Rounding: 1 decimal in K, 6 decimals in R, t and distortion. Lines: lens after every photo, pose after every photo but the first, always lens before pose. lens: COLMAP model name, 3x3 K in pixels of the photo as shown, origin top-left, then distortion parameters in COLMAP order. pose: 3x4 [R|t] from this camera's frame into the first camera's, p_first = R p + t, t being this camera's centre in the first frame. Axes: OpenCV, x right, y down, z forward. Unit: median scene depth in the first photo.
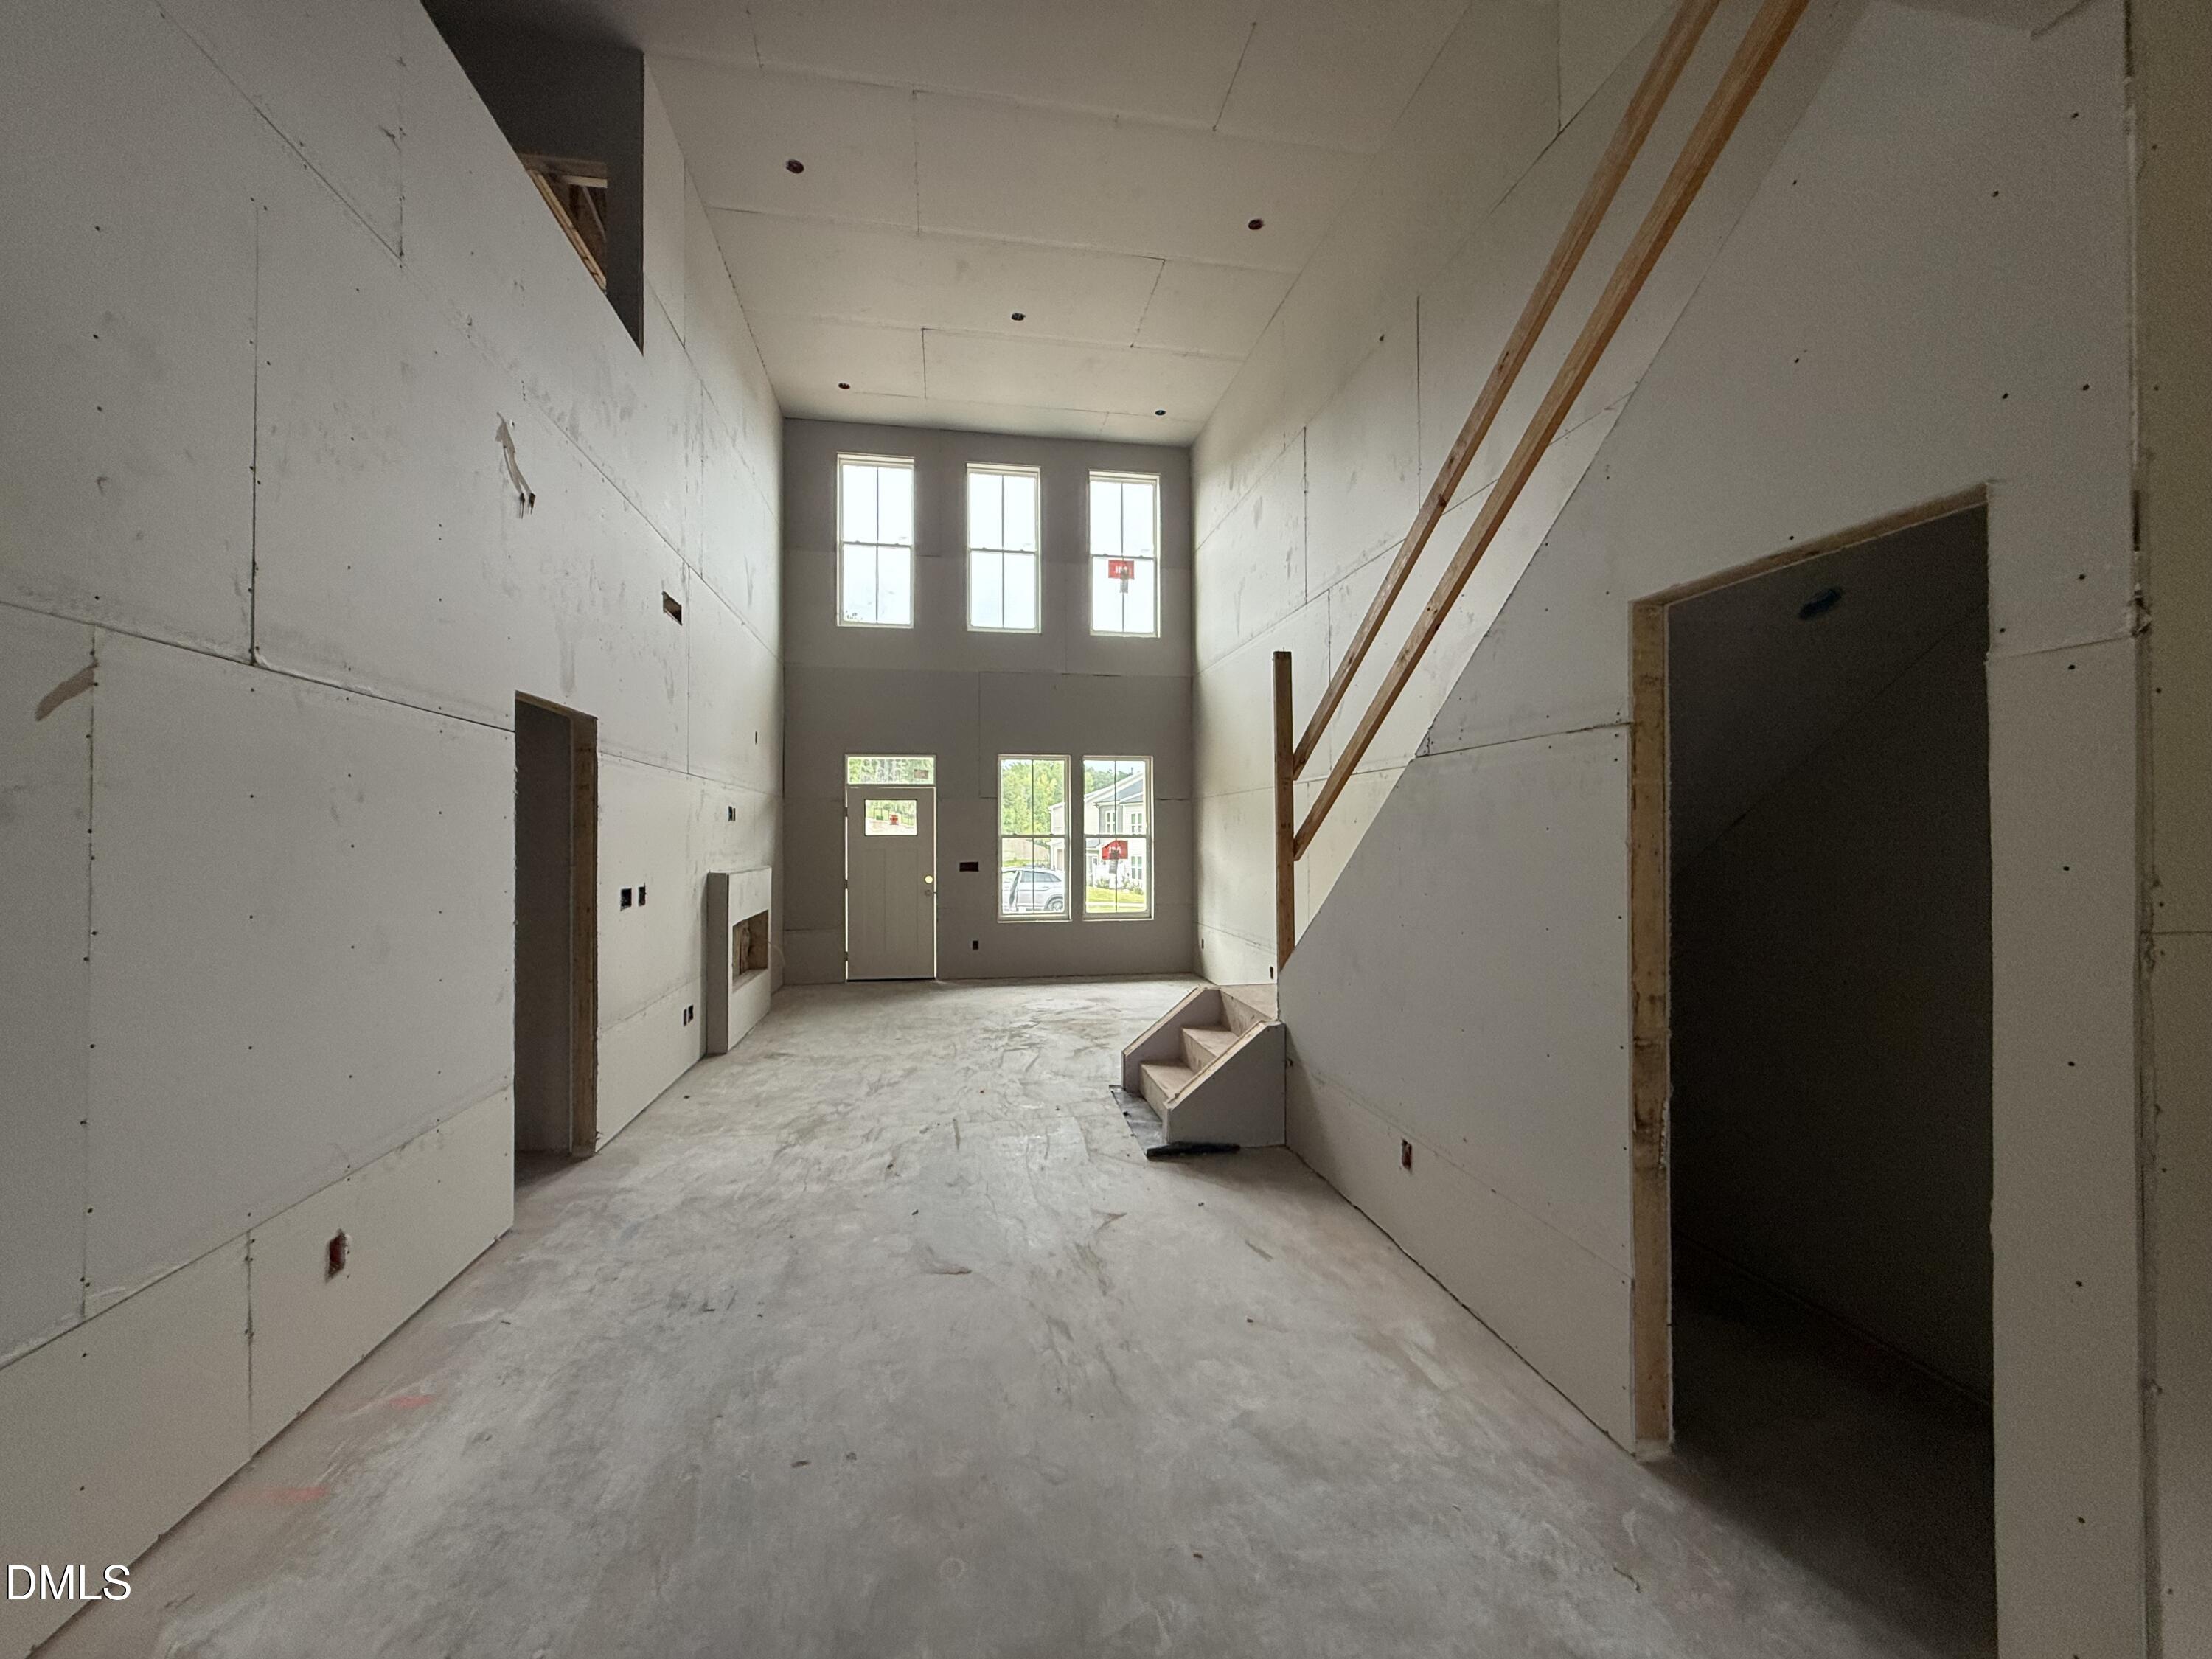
lens RADIAL K [[879.4, 0, 1092.5], [0, 879.4, 829.9], [0, 0, 1]] dist [-0.000580, -0.000265]
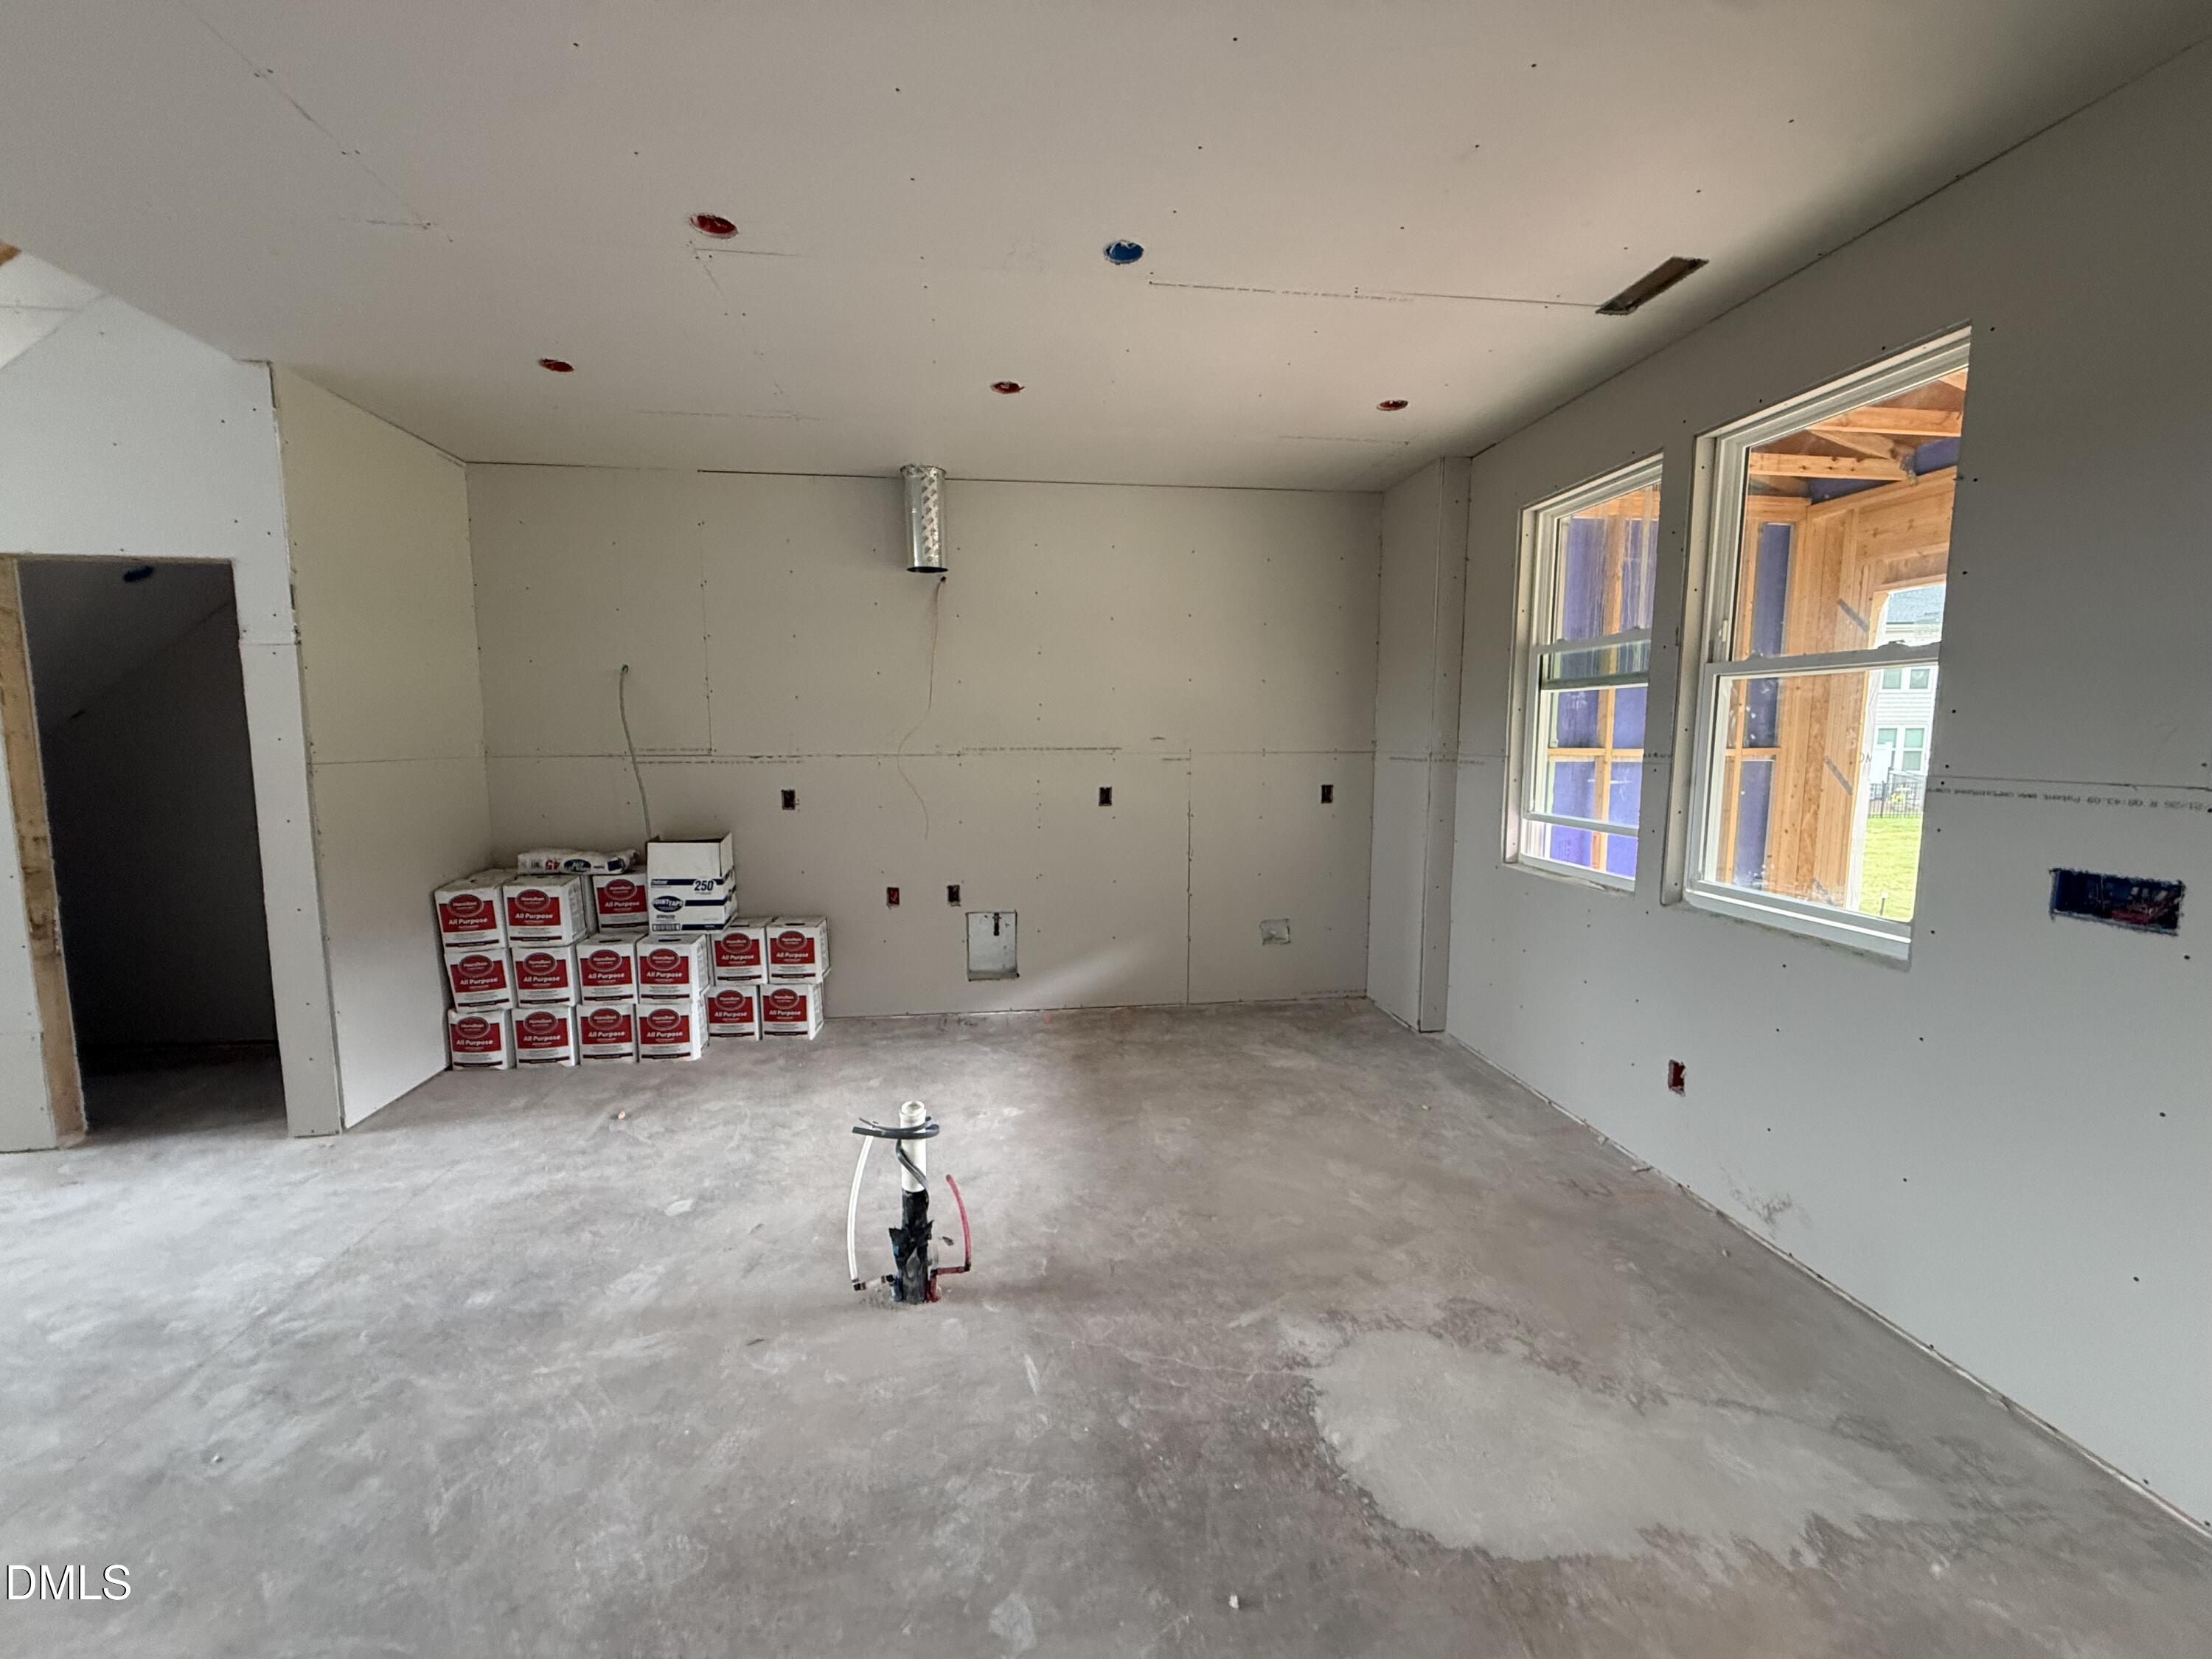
lens RADIAL K [[879.4, 0, 1095.5], [0, 879.4, 834.8], [0, 0, 1]] dist [-0.000580, -0.000265]
pose [[0.042149, -0.104318, 0.993650, -1.097780], [-0.009895, 0.994442, 0.104821, 0.027871], [-0.999062, -0.014250, 0.040882, -1.208642]]
